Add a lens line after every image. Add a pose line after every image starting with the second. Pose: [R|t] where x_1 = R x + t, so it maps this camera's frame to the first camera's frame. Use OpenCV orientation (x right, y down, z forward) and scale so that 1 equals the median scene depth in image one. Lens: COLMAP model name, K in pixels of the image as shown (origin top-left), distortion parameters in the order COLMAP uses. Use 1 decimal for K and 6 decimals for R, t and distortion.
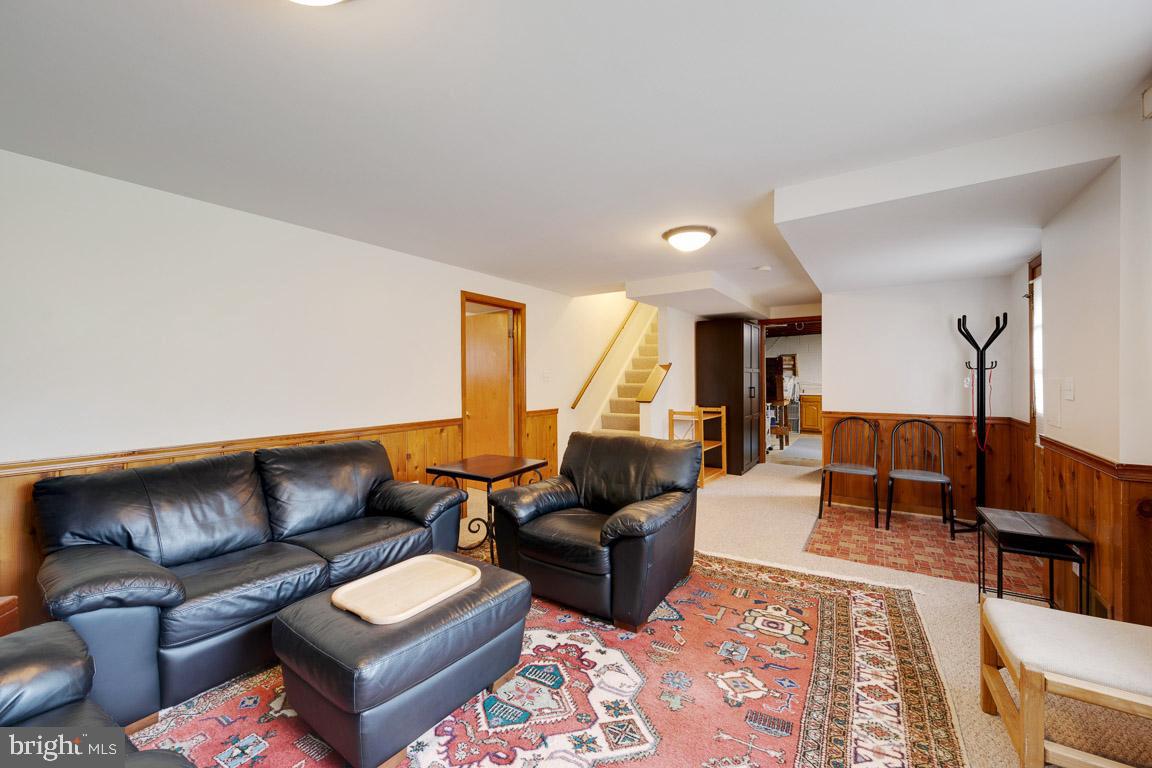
lens RADIAL K [[459.3, 0, 572.3], [0, 459.3, 379.7], [0, 0, 1]] dist [-0.001037, 0.000116]
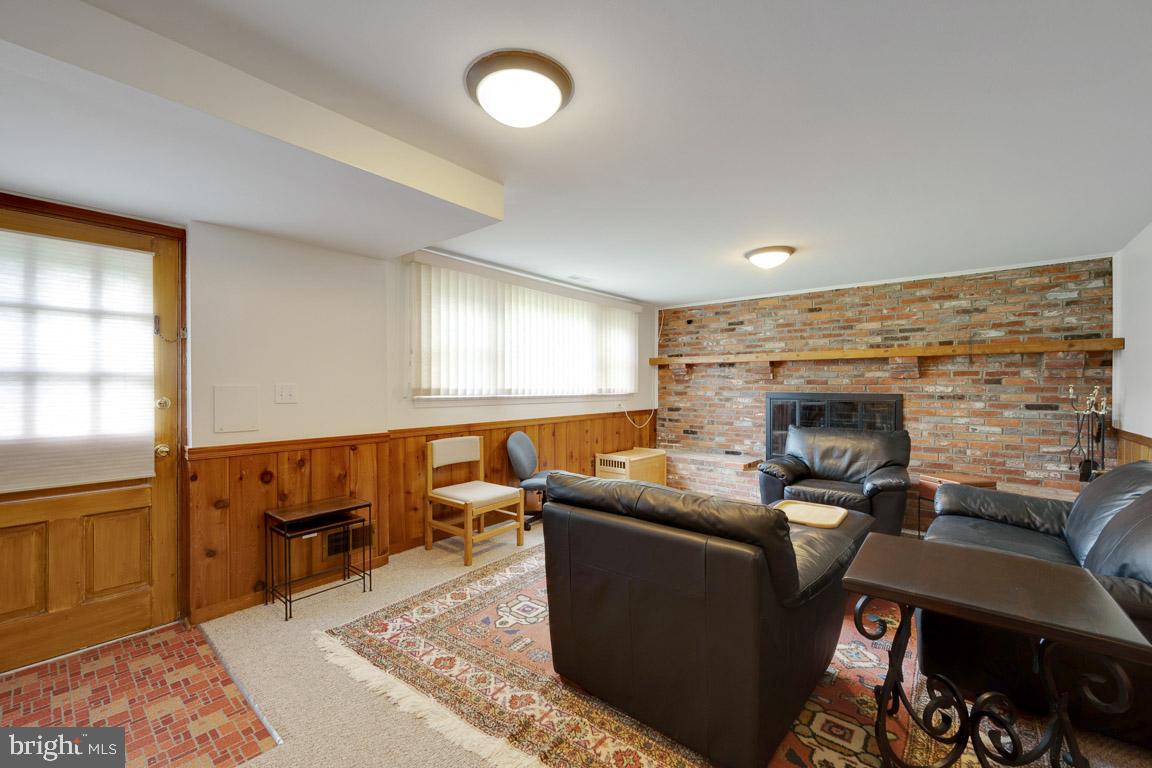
lens RADIAL K [[459.3, 0, 571.7], [0, 459.3, 385.4], [0, 0, 1]] dist [-0.001037, 0.000116]
pose [[-0.992841, 0.008037, 0.119169, 0.216651], [0.007933, 0.999968, -0.001345, 0.002579], [-0.119176, -0.000391, -0.992873, 2.267171]]
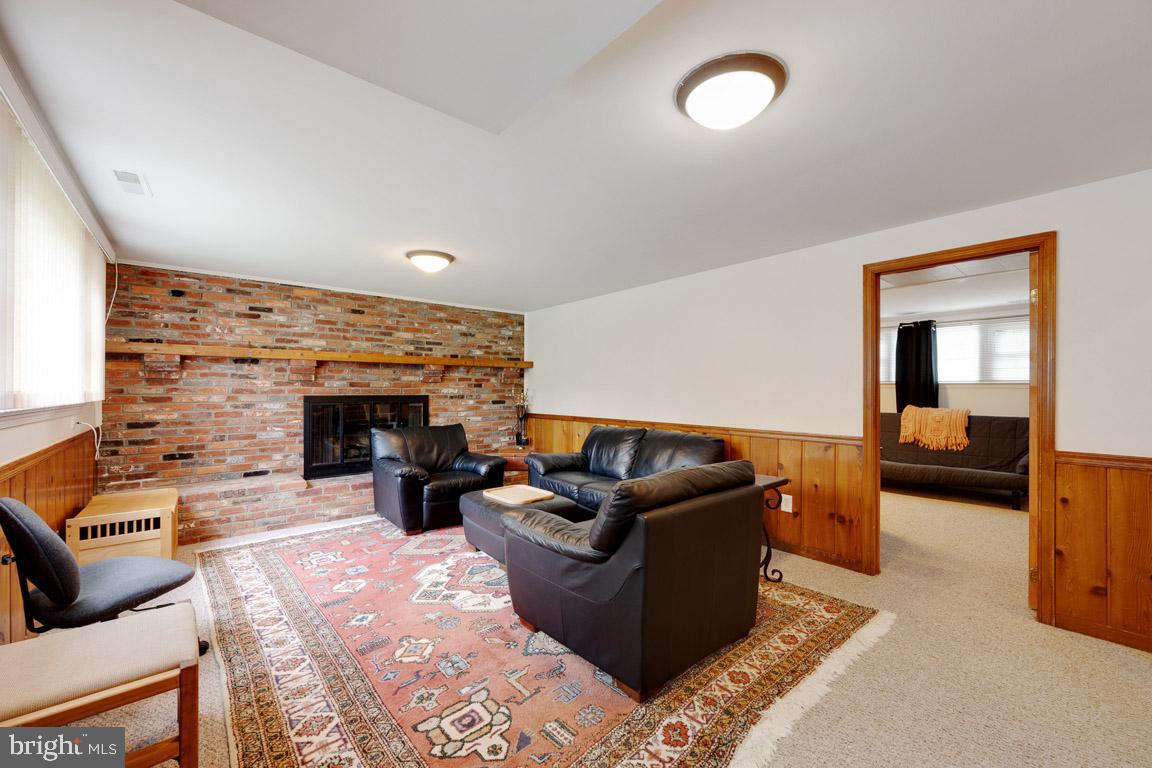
lens RADIAL K [[459.3, 0, 573.8], [0, 459.3, 388.2], [0, 0, 1]] dist [-0.001037, 0.000116]
pose [[-0.284394, 0.005834, -0.958690, 1.188448], [0.000872, 0.999983, 0.005827, -0.001459], [0.958707, 0.000821, -0.284394, 1.497915]]
